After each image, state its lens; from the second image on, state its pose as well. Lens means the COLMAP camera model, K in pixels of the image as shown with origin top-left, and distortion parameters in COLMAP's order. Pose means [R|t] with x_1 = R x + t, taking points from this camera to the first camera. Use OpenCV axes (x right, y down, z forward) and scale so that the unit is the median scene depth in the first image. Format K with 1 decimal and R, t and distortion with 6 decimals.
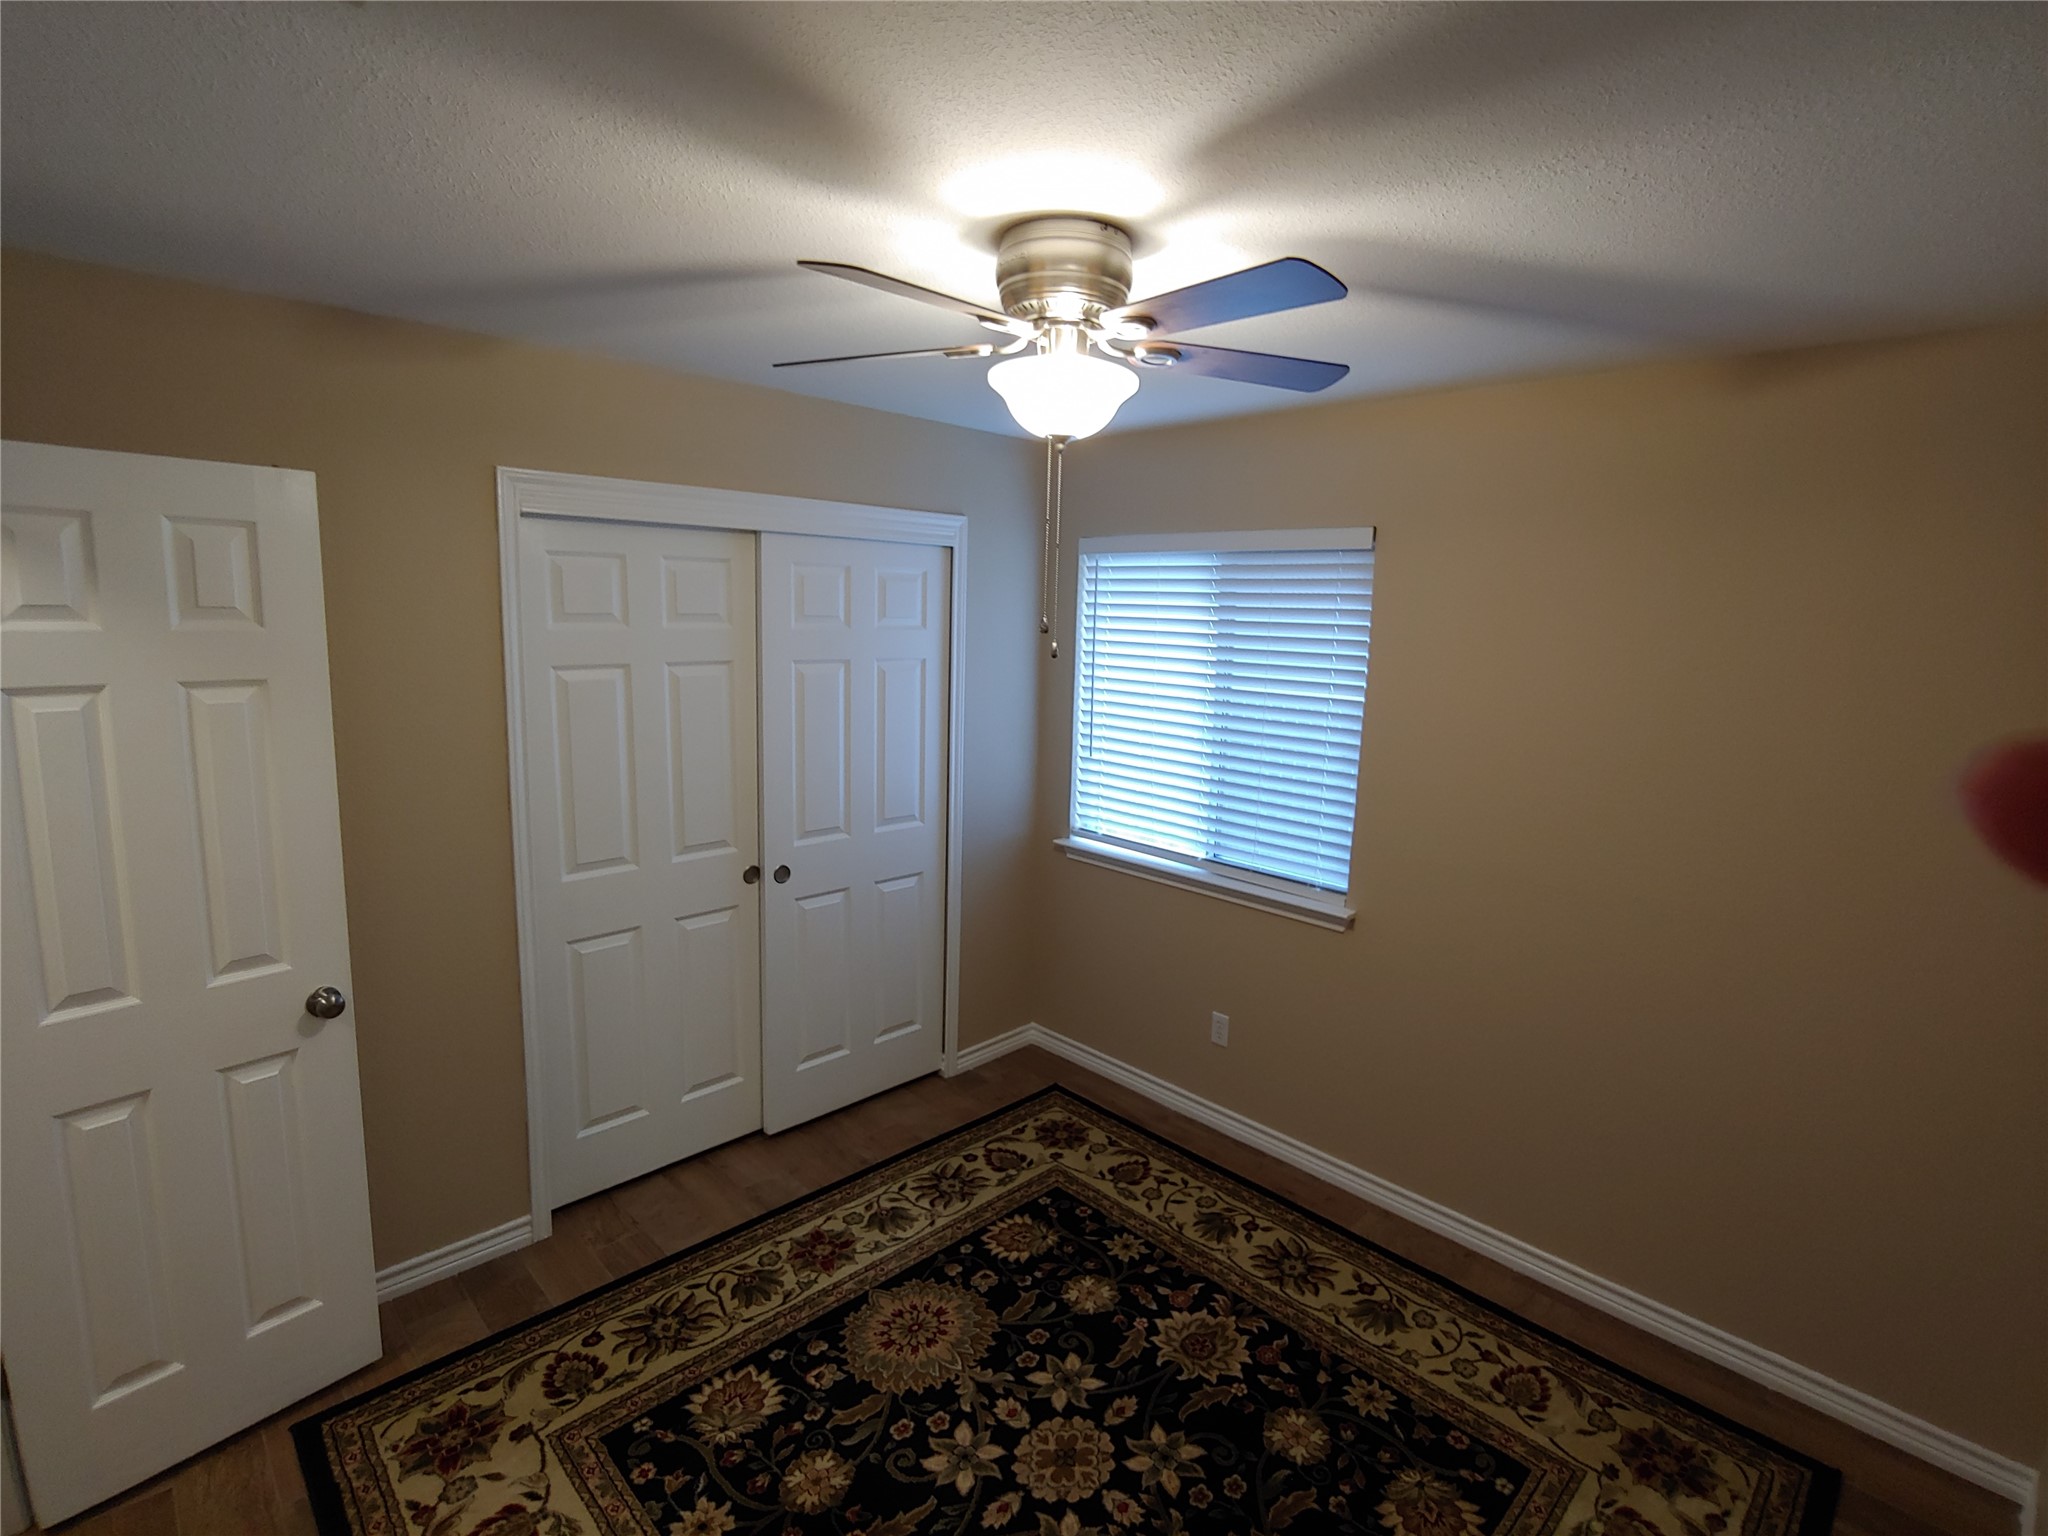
lens RADIAL K [[976.2, 0, 1029.1], [0, 976.2, 755.8], [0, 0, 1]] dist [-0.017205, 0.000252]
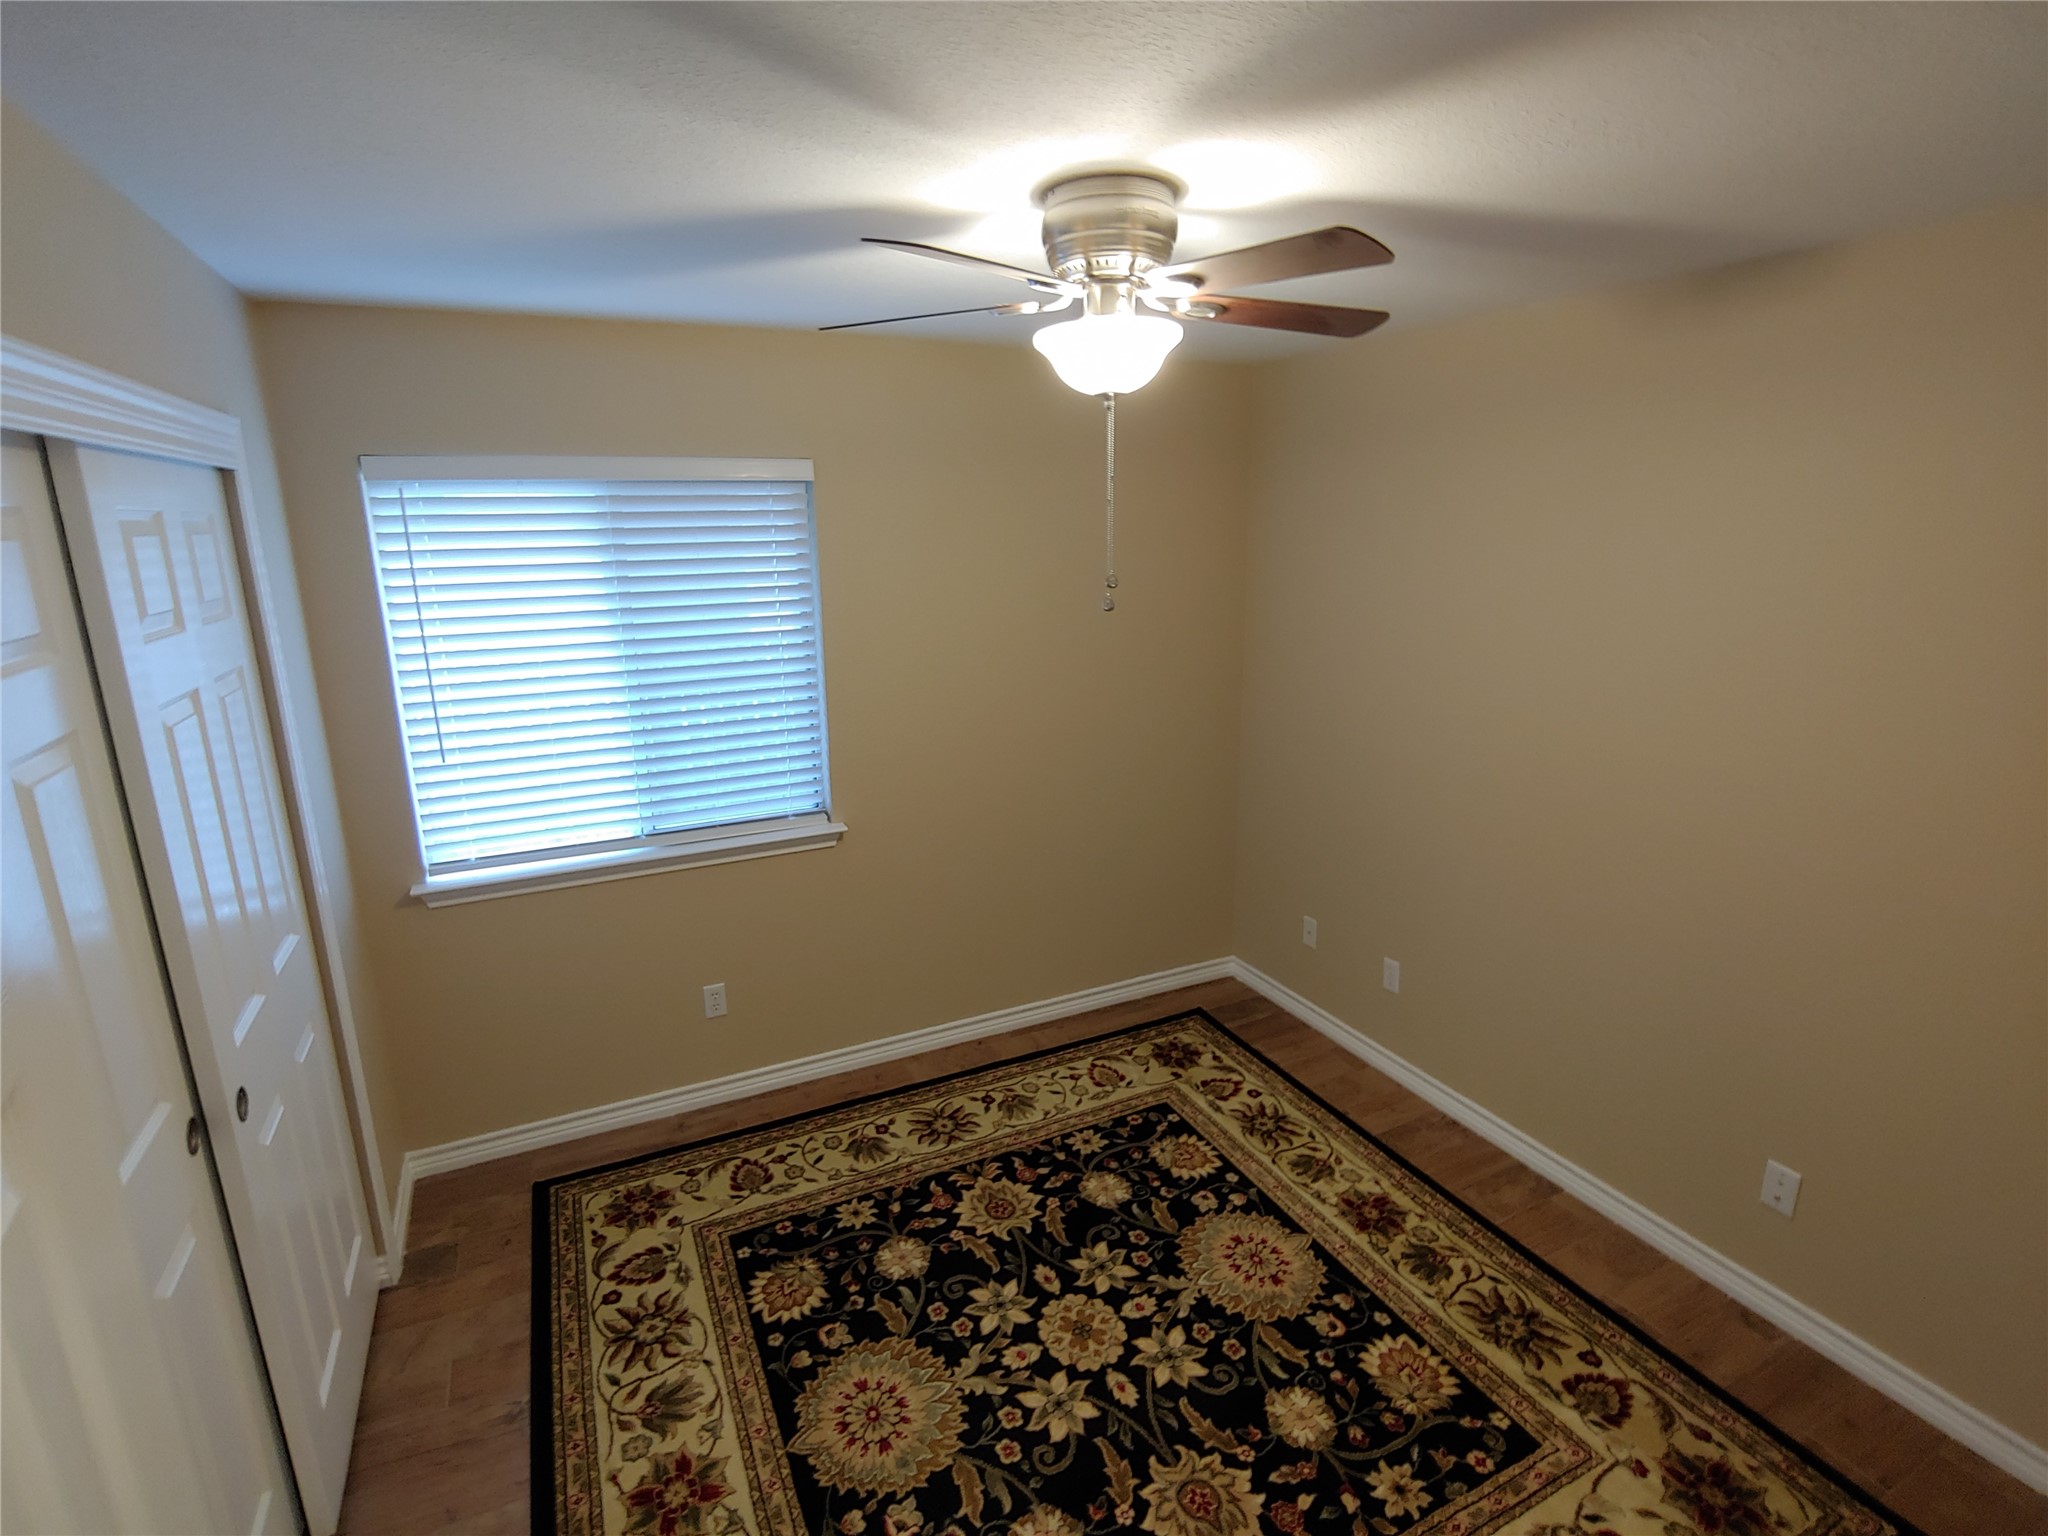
lens RADIAL K [[985.3, 0, 1030.2], [0, 985.3, 759.7], [0, 0, 1]] dist [-0.017649, 0.000210]
pose [[0.317491, -0.256347, 0.912954, -0.689701], [0.160871, 0.963372, 0.214559, -0.130099], [-0.934516, 0.078747, 0.347101, 0.501058]]
